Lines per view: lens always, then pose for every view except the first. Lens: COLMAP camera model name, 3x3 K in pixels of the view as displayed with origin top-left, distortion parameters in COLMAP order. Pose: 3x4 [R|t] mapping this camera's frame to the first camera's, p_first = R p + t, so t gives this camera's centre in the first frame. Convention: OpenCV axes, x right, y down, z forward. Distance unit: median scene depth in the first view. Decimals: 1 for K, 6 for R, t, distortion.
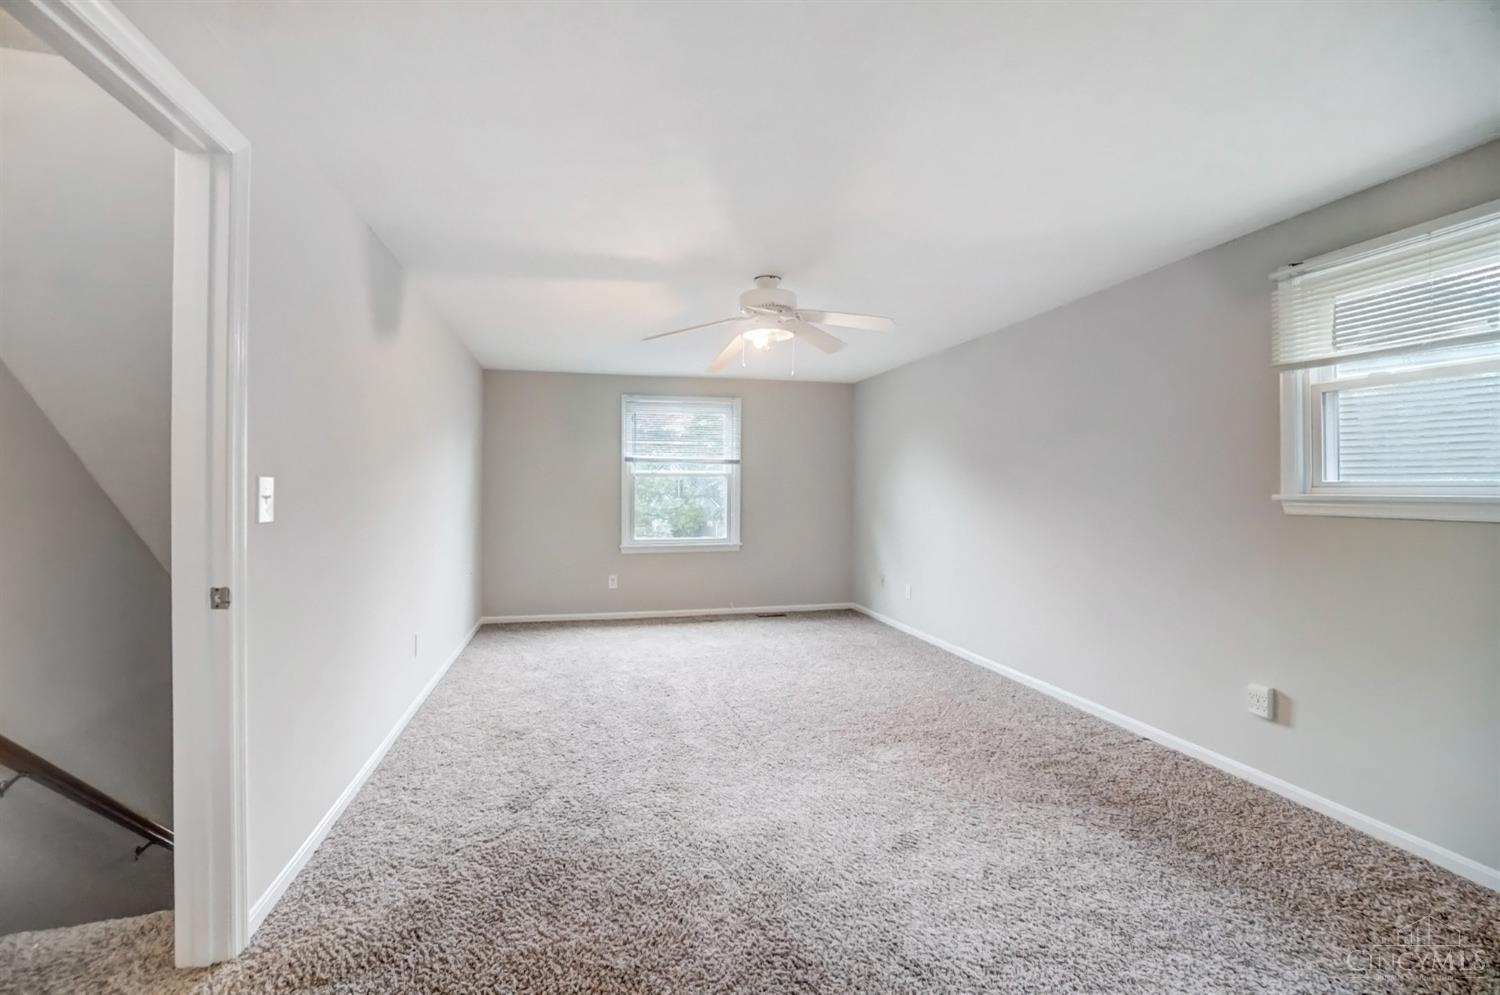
lens RADIAL K [[663.5, 0, 741.8], [0, 663.5, 496.6], [0, 0, 1]] dist [-0.067333, 0.027247]
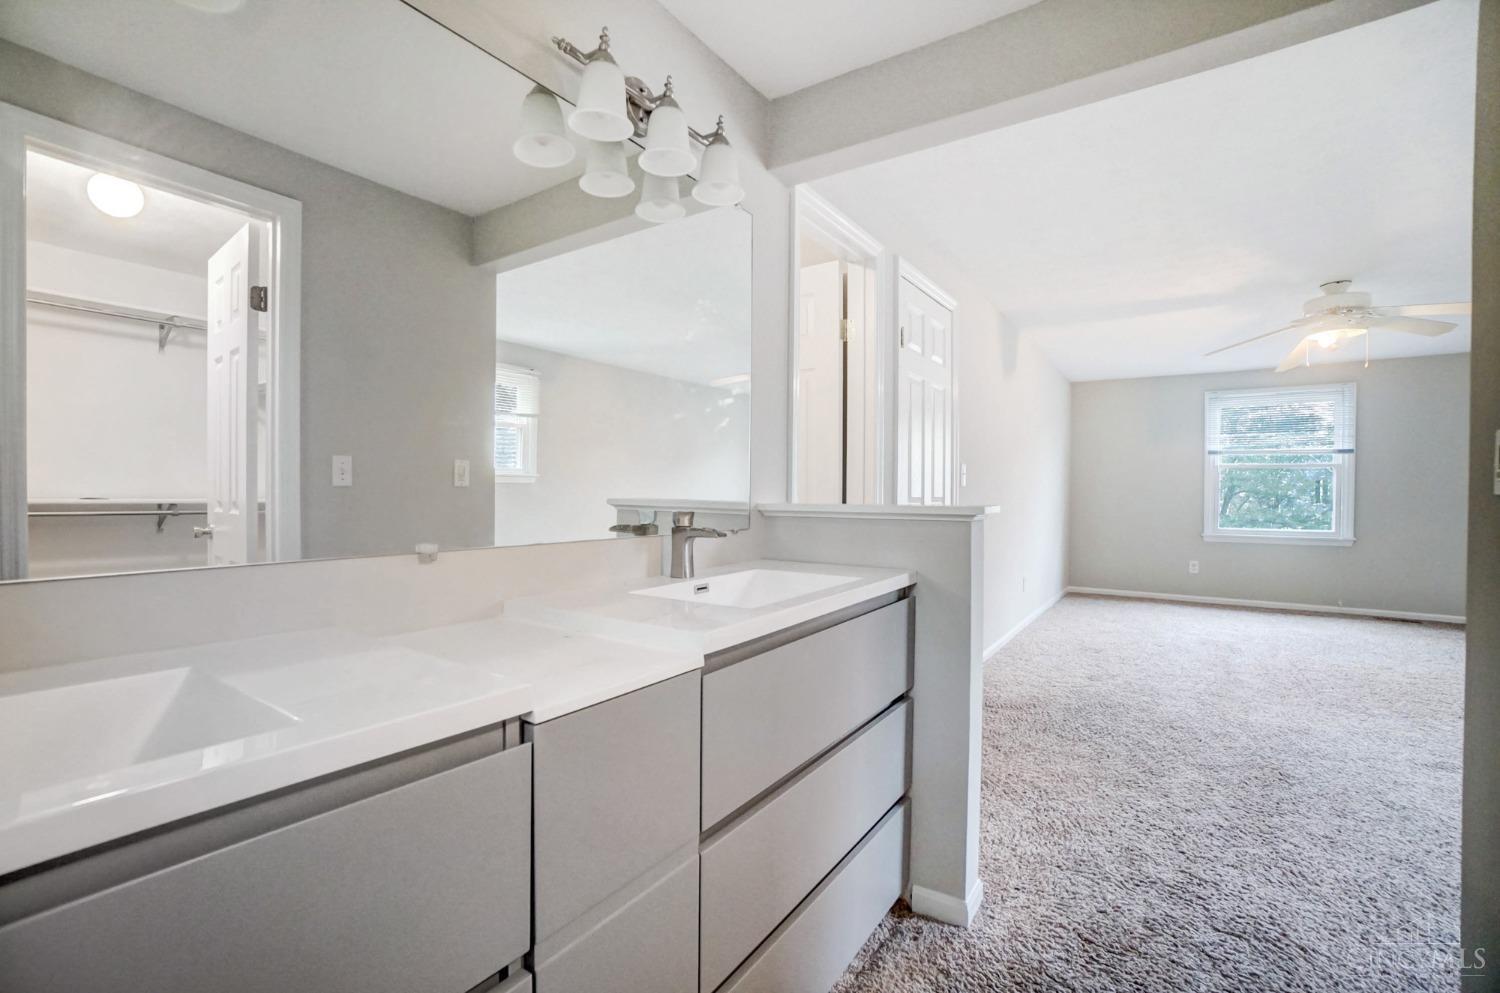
lens RADIAL K [[663.5, 0, 741.8], [0, 663.5, 495.6], [0, 0, 1]] dist [-0.067333, 0.027247]
pose [[0.671747, 0.010367, -0.740708, 0.165098], [-0.013072, 0.999912, 0.002140, 0.039503], [0.740665, 0.008245, 0.671824, -0.470601]]
